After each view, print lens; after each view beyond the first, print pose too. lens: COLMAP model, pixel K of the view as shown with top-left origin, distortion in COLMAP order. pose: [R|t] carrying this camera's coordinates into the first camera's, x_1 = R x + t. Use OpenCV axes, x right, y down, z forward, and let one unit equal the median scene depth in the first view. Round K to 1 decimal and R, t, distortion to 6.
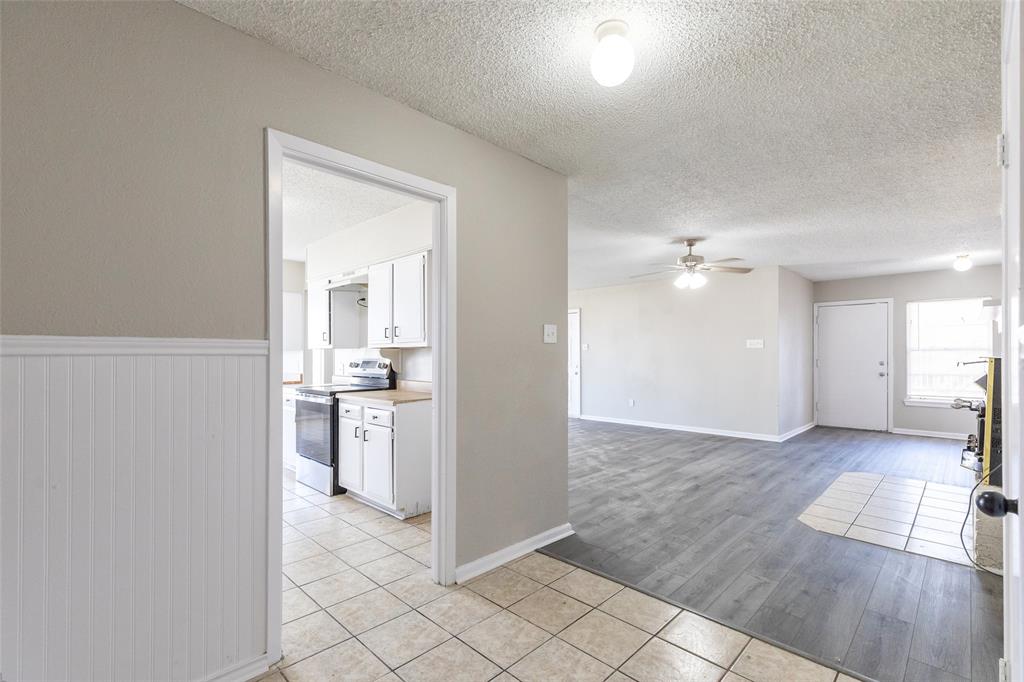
lens RADIAL K [[465.3, 0, 511.8], [0, 465.3, 347.9], [0, 0, 1]] dist [0.003376, 0.000548]
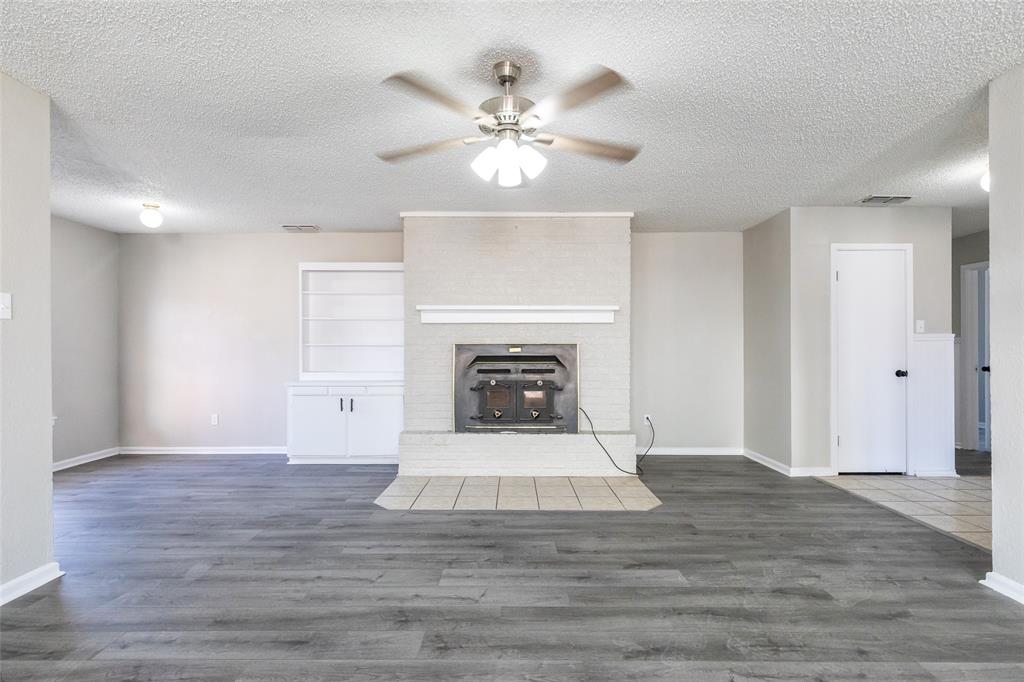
lens RADIAL K [[479.2, 0, 514.7], [0, 479.2, 347.8], [0, 0, 1]] dist [0.000385, -0.000678]
pose [[-0.693629, 0.005306, 0.720313, 0.073254], [-0.002802, 0.999945, -0.010063, 0.035251], [-0.720327, -0.008998, -0.693576, 1.494027]]
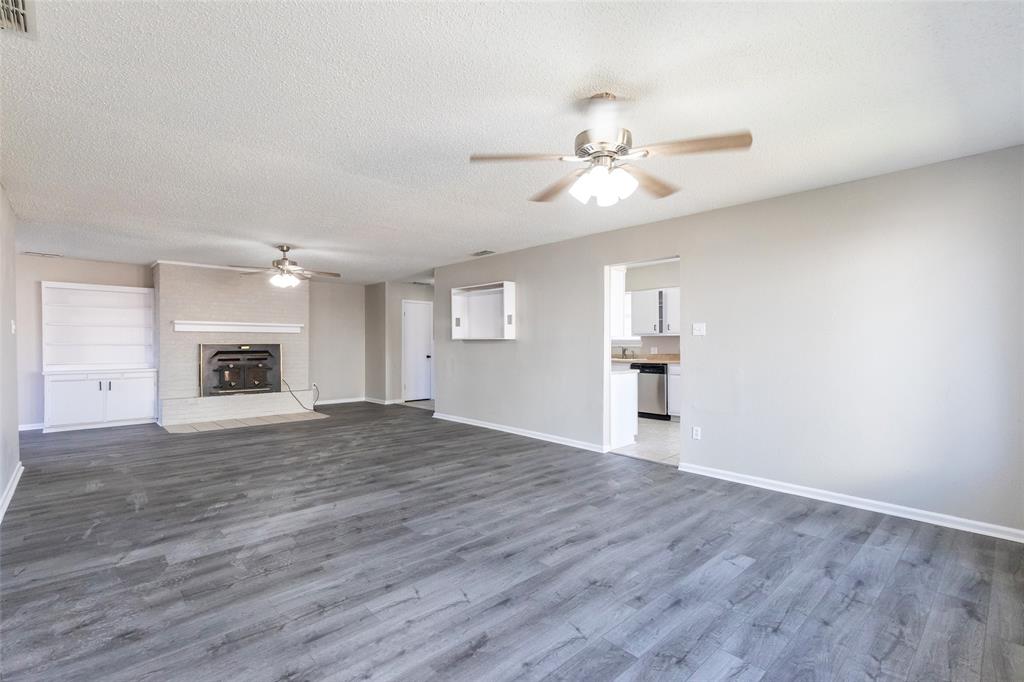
lens RADIAL K [[465.3, 0, 516.0], [0, 465.3, 344.3], [0, 0, 1]] dist [0.003376, 0.000548]
pose [[-0.998918, 0.003158, 0.046400, -0.304472], [0.002818, 0.999969, -0.007385, 0.033071], [-0.046422, -0.007246, -0.998896, 2.493423]]
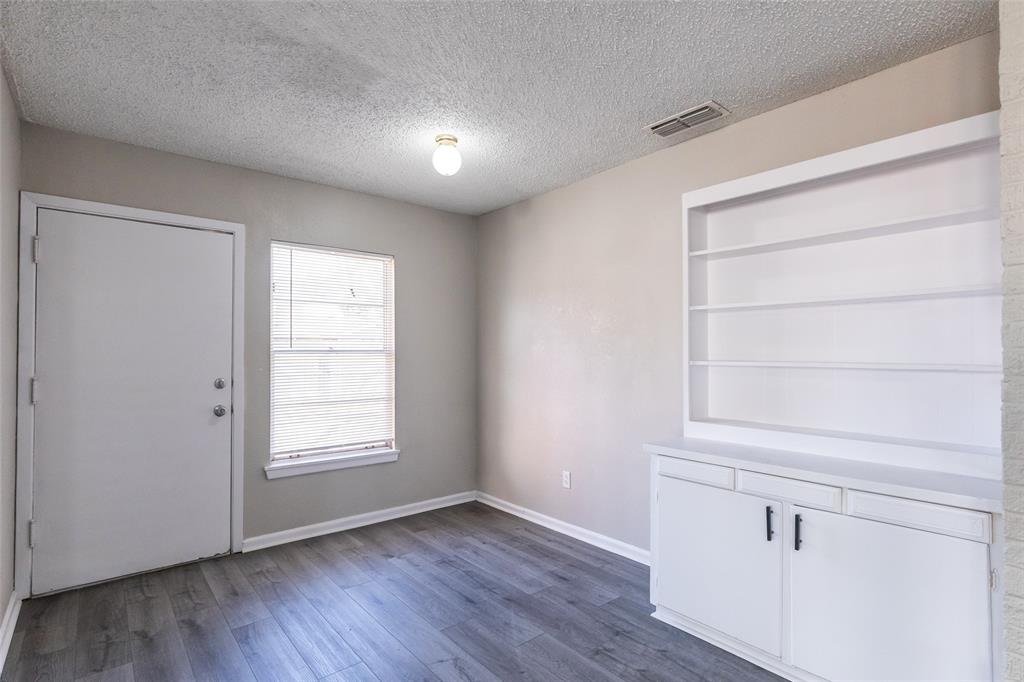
lens RADIAL K [[511.0, 0, 502.9], [0, 511.0, 356.0], [0, 0, 1]] dist [0.004092, 0.000173]
pose [[0.120438, 0.000184, 0.992721, 0.659898], [-0.011907, 0.999928, 0.001259, 0.010281], [-0.992649, -0.011972, 0.120431, 1.199500]]
